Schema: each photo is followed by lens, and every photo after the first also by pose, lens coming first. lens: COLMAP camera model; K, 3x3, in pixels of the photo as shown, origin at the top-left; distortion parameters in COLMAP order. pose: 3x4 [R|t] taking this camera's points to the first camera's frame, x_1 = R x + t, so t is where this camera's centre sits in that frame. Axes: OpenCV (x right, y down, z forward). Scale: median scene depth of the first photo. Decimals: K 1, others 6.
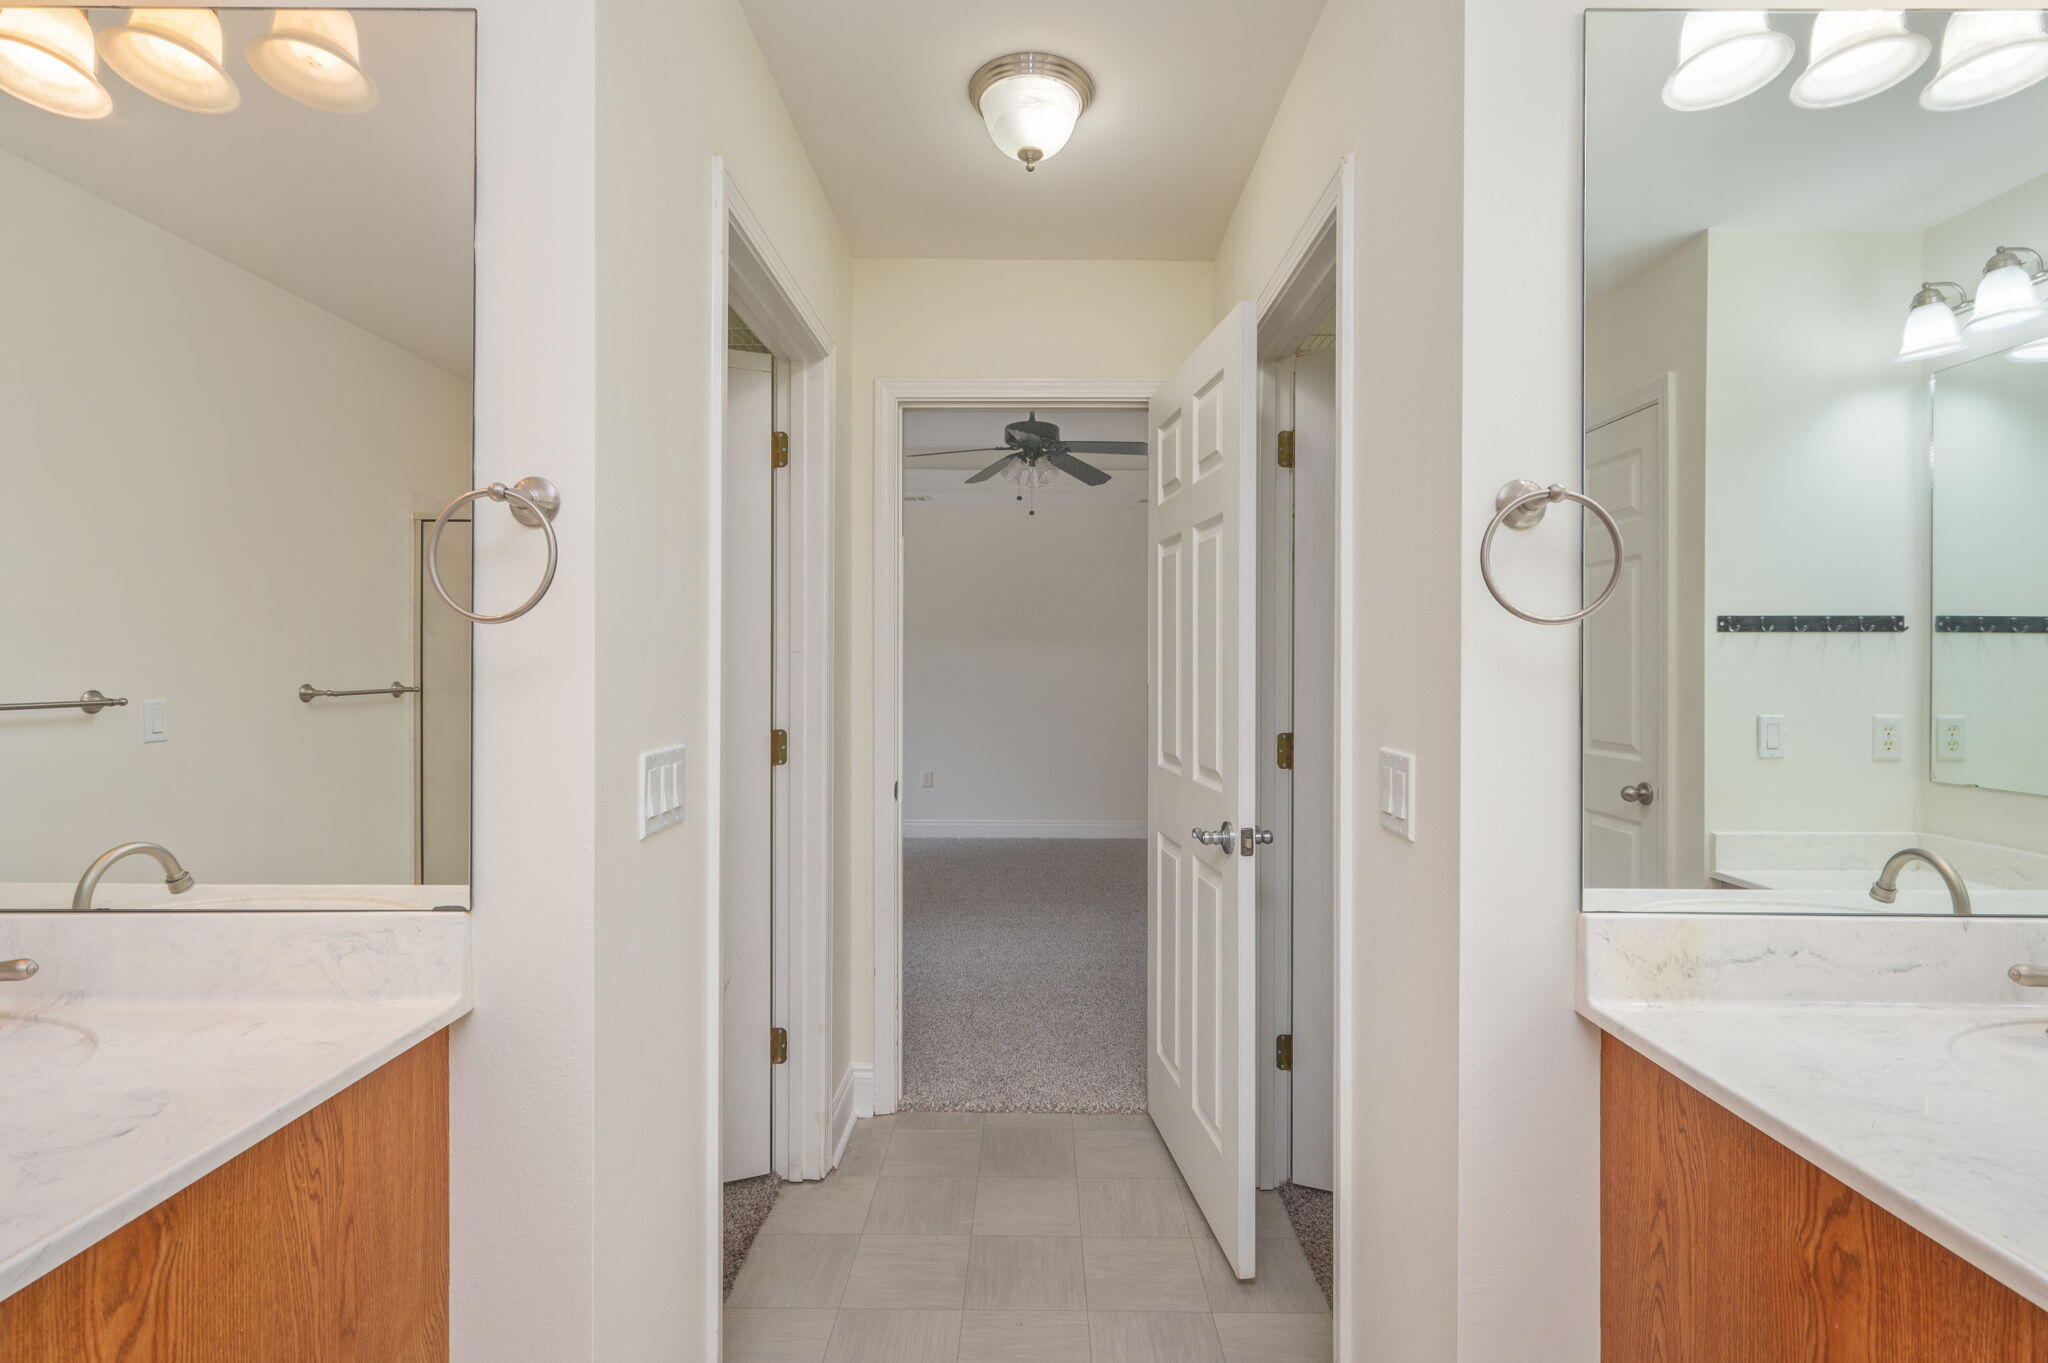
lens RADIAL K [[816.4, 0, 1024.0], [0, 816.4, 681.5], [0, 0, 1]] dist [0.000564, 0.000037]
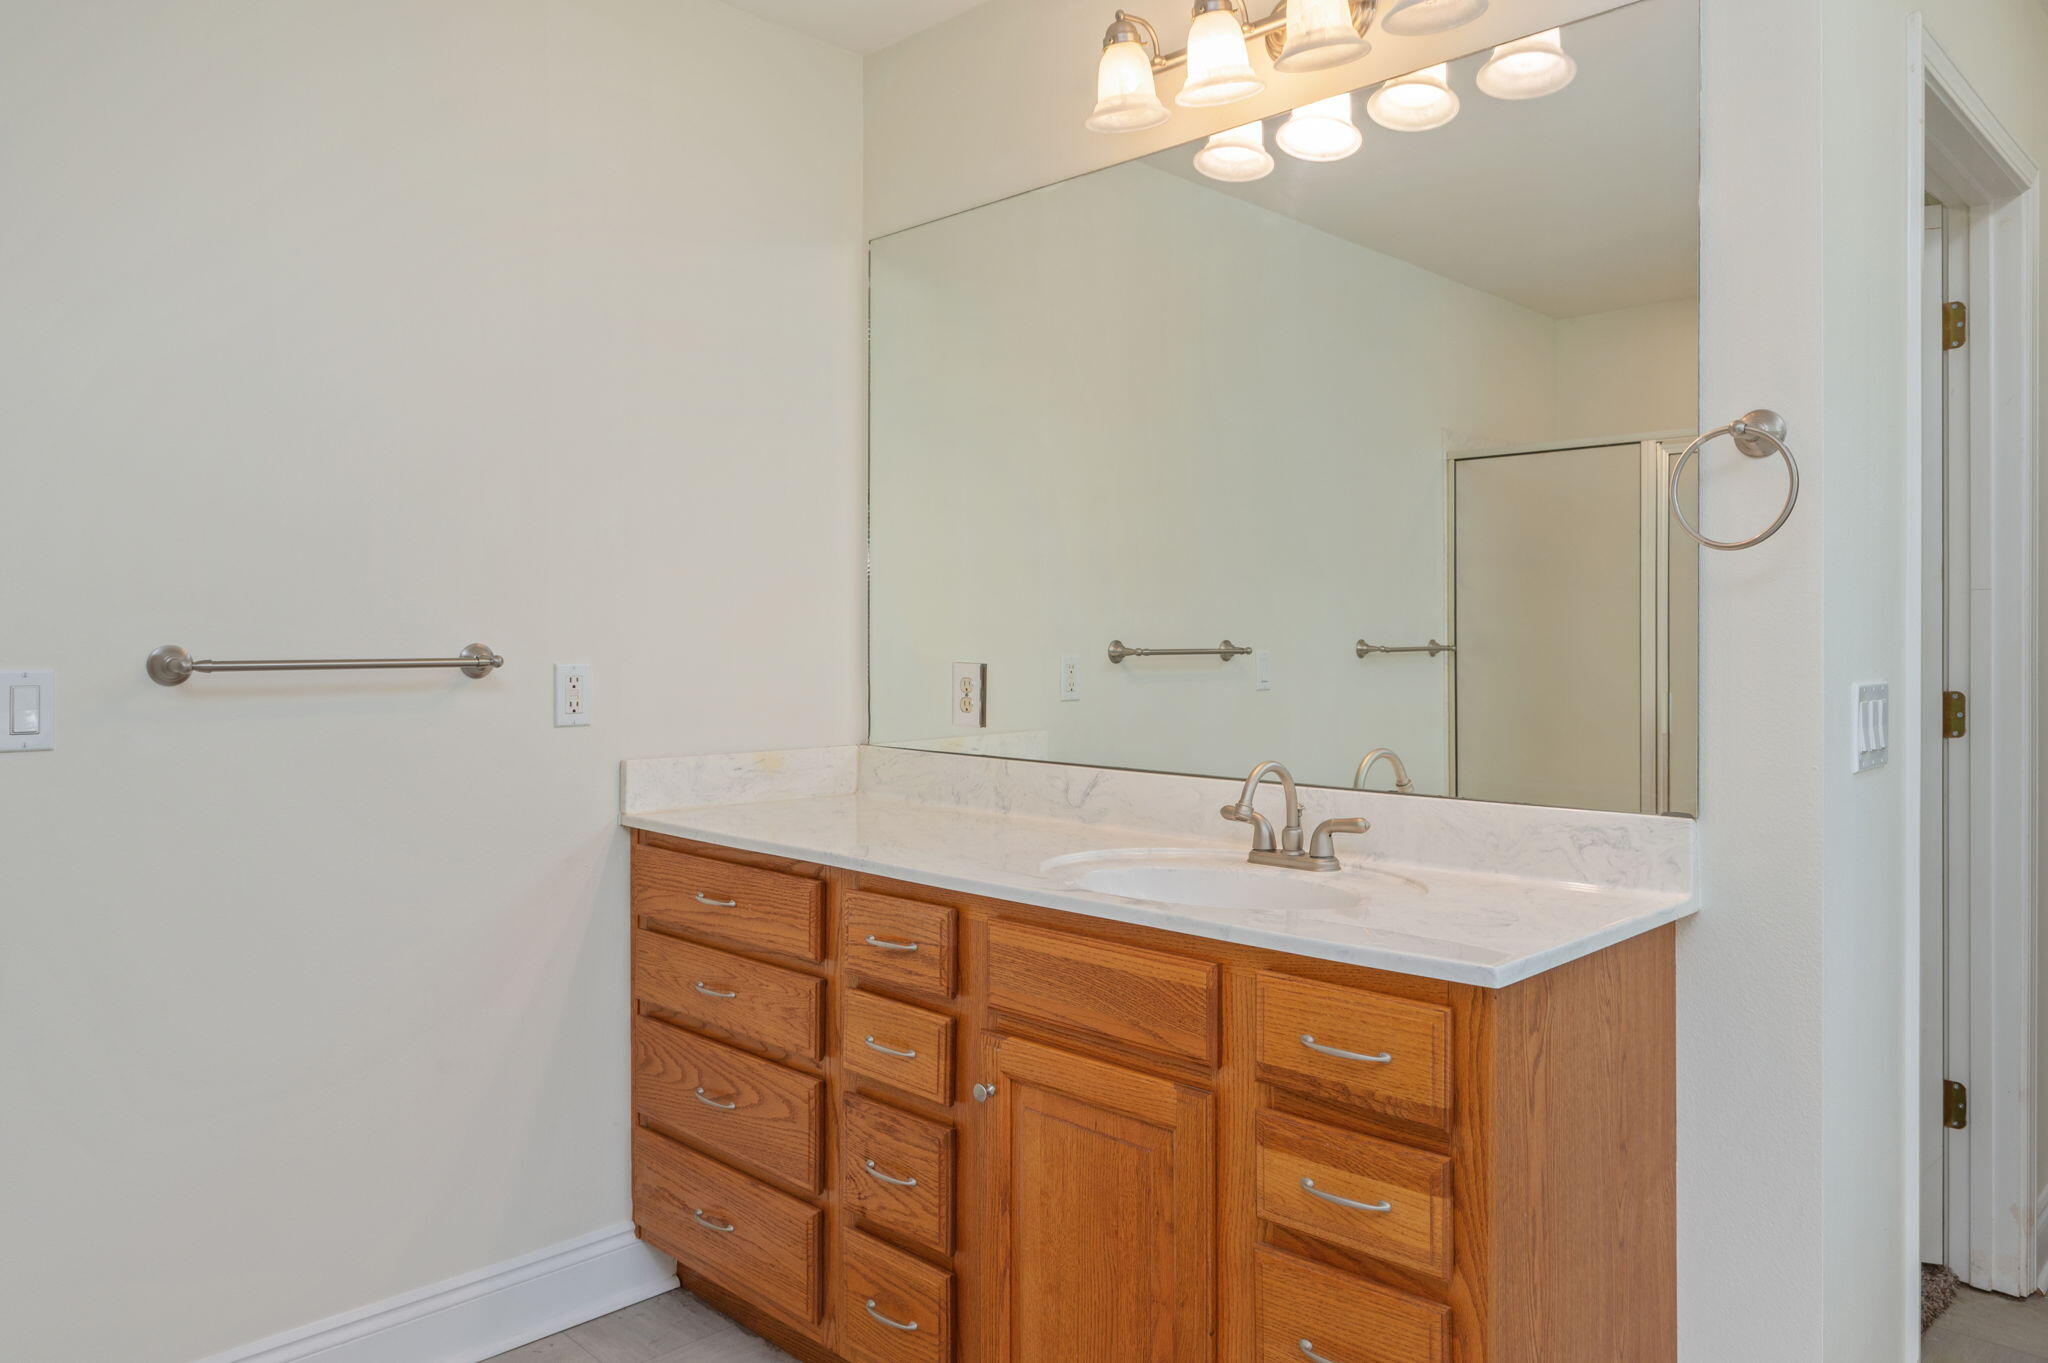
lens RADIAL K [[1401.0, 0, 1027.0], [0, 1401.0, 644.6], [0, 0, 1]] dist [0.001267, -0.000132]
pose [[0.726720, 0.000098, -0.686934, -0.043541], [-0.022879, 0.999449, -0.024062, 0.099314], [0.686553, 0.033202, 0.726322, -0.817281]]
